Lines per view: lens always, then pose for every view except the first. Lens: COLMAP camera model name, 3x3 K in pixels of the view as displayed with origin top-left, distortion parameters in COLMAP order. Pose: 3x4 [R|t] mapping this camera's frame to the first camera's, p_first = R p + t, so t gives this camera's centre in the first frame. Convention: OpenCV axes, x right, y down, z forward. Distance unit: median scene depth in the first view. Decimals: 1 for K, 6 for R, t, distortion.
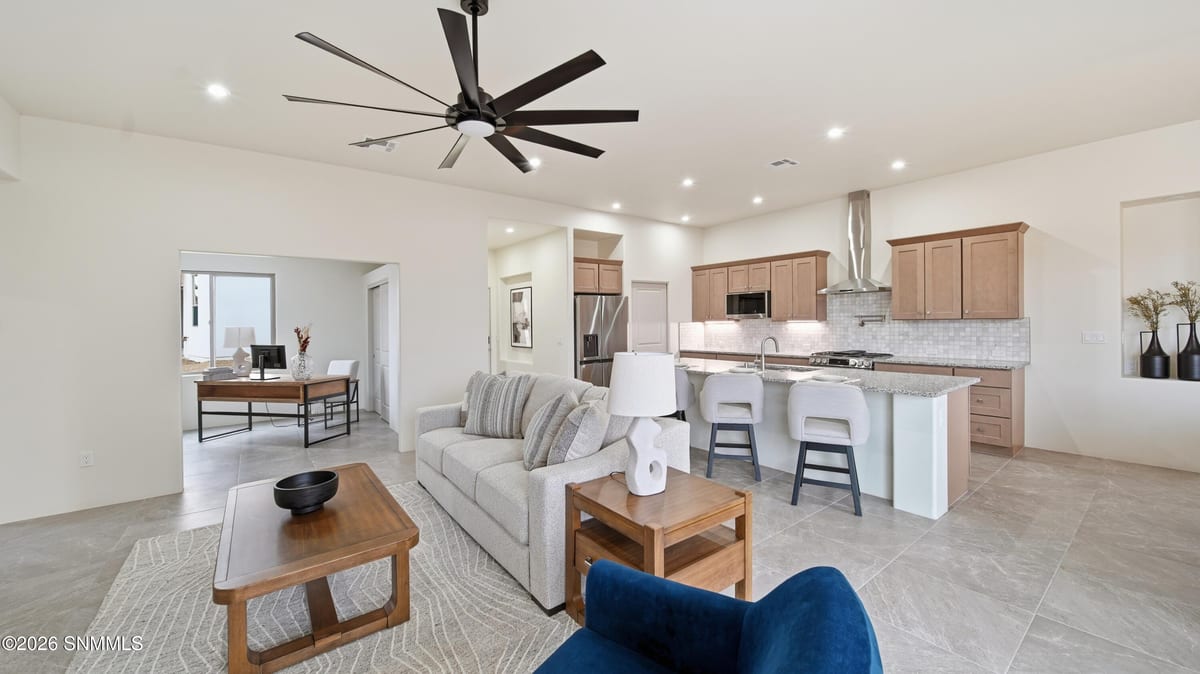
lens RADIAL K [[449.7, 0, 599.6], [0, 449.7, 333.9], [0, 0, 1]] dist [0.000879, -0.001265]
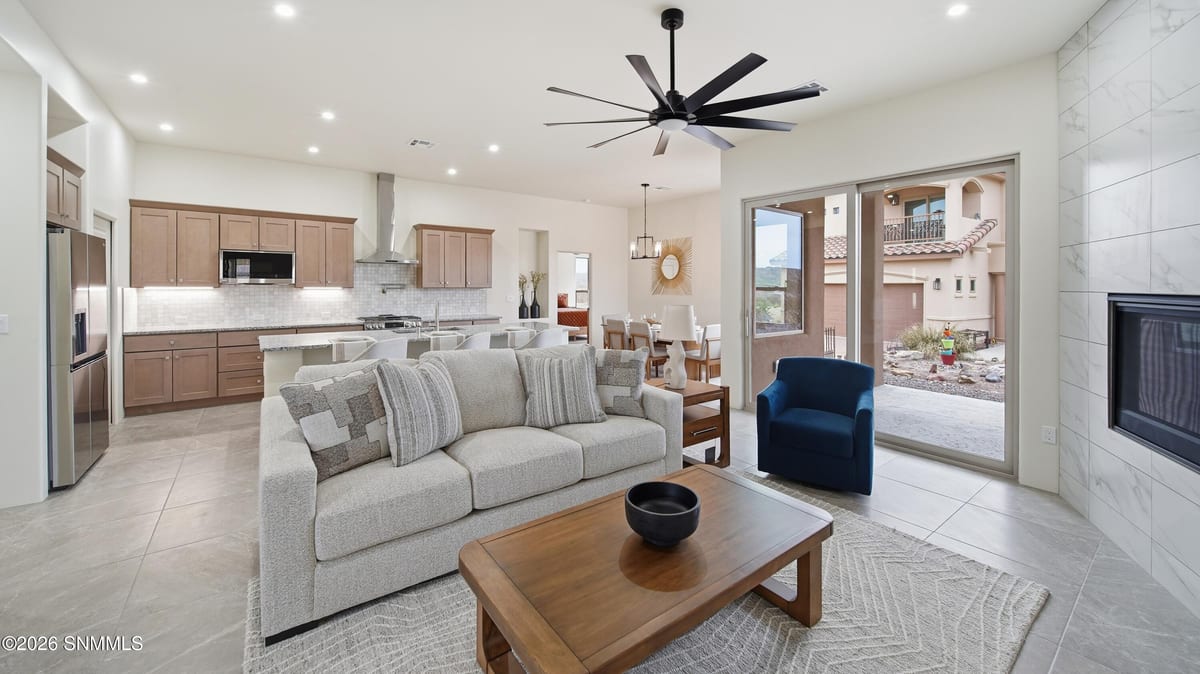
lens RADIAL K [[449.7, 0, 594.4], [0, 449.7, 289.2], [0, 0, 1]] dist [0.000879, -0.001265]
pose [[0.002590, 0.008593, 0.999960, -0.545701], [0.023457, 0.999687, -0.008651, -0.004994], [-0.999722, 0.023478, 0.002387, 0.482662]]
